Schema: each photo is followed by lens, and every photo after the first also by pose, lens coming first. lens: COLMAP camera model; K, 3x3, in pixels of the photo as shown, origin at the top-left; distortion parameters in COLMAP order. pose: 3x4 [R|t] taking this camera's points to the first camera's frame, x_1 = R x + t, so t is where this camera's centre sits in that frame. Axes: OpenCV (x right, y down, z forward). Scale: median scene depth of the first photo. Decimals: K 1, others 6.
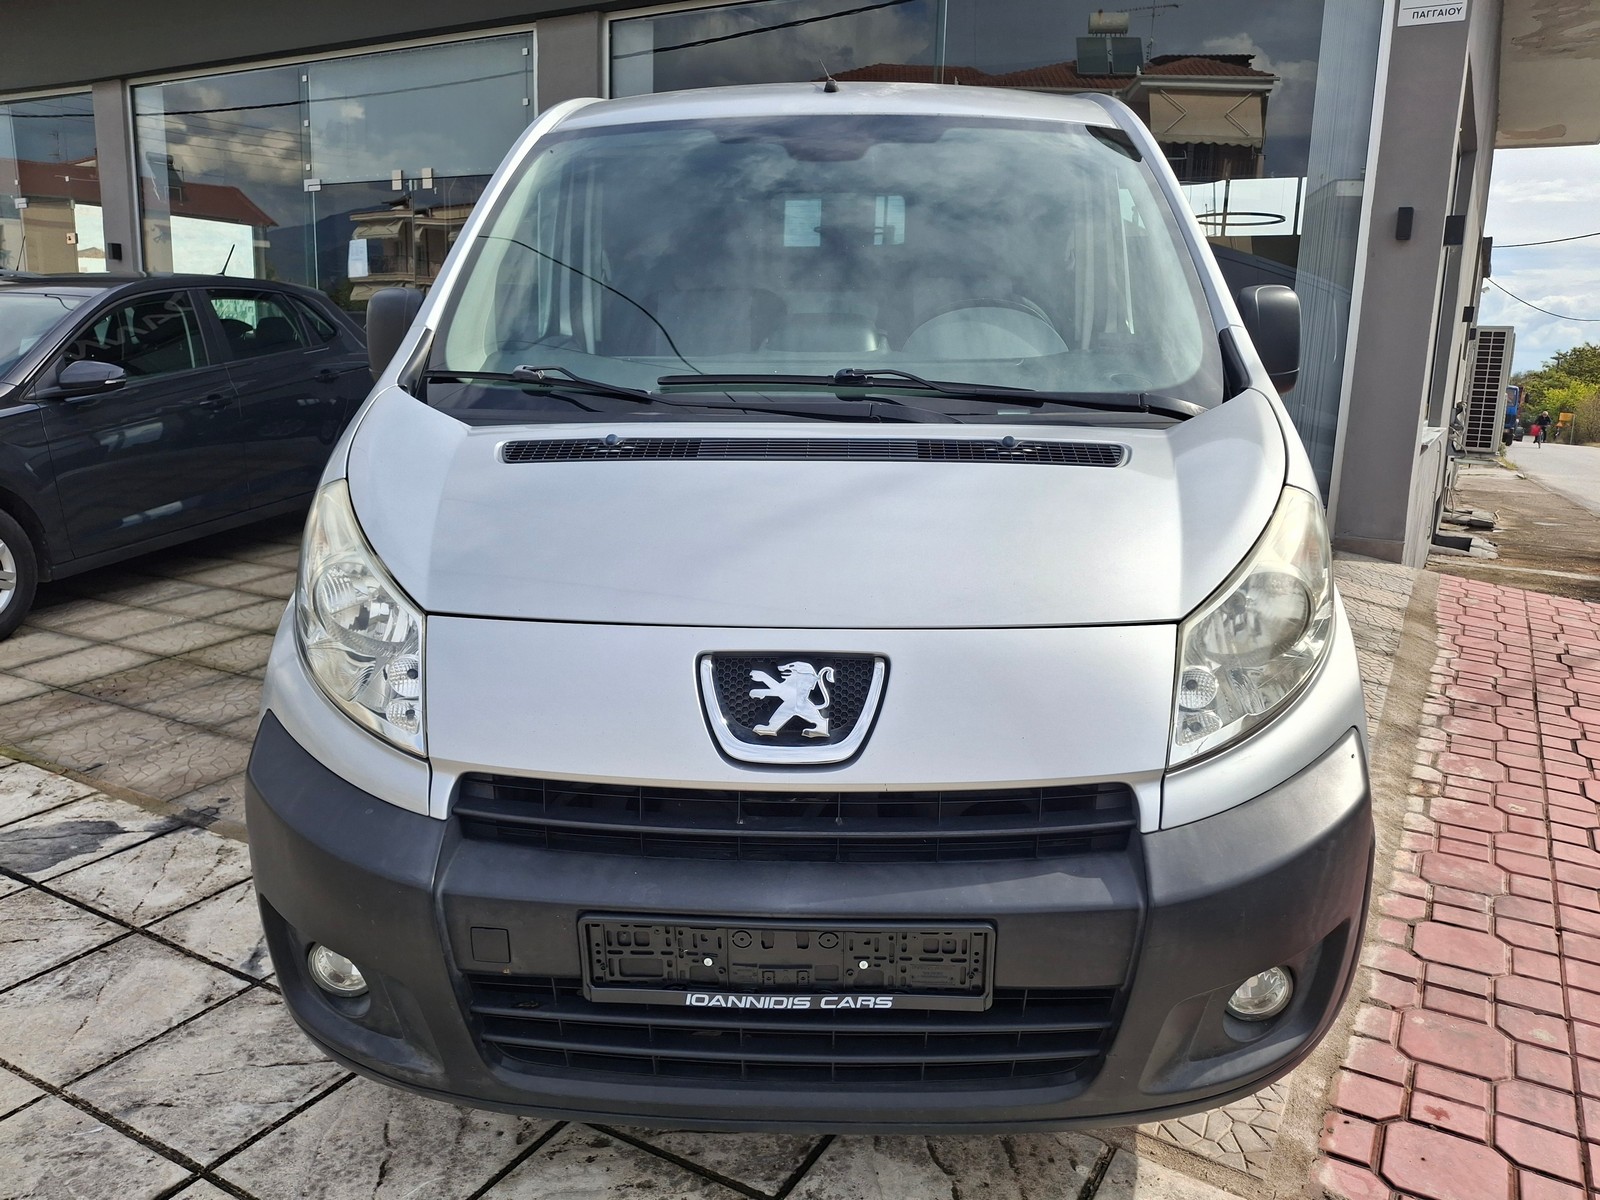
lens RADIAL K [[1142.7, 0, 858.9], [0, 1142.7, 596.8], [0, 0, 1]] dist [0.100149, -0.120937]
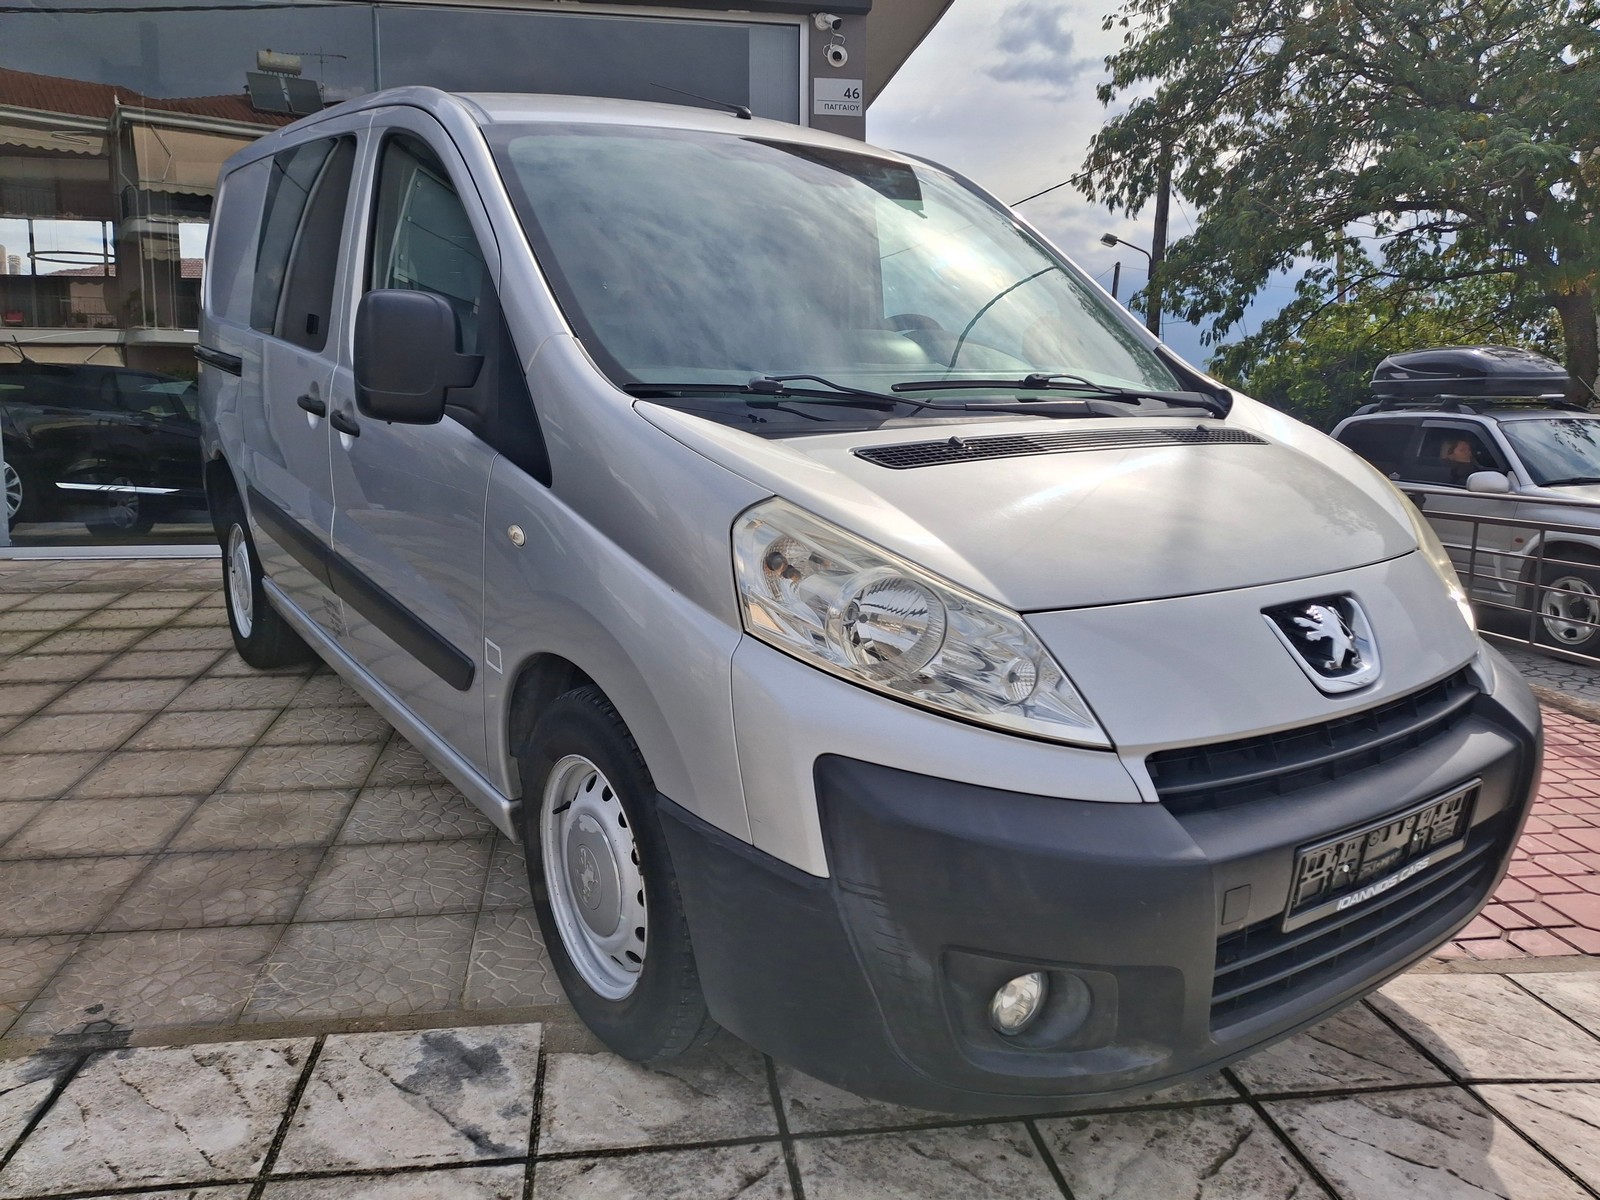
lens RADIAL K [[1144.3, 0, 795.5], [0, 1144.3, 545.6], [0, 0, 1]] dist [-0.000698, -0.001858]
pose [[0.801522, -0.094882, 0.590390, -0.996507], [0.138697, 0.989904, -0.029209, -0.037872], [-0.581658, 0.105297, 0.806590, 0.295688]]
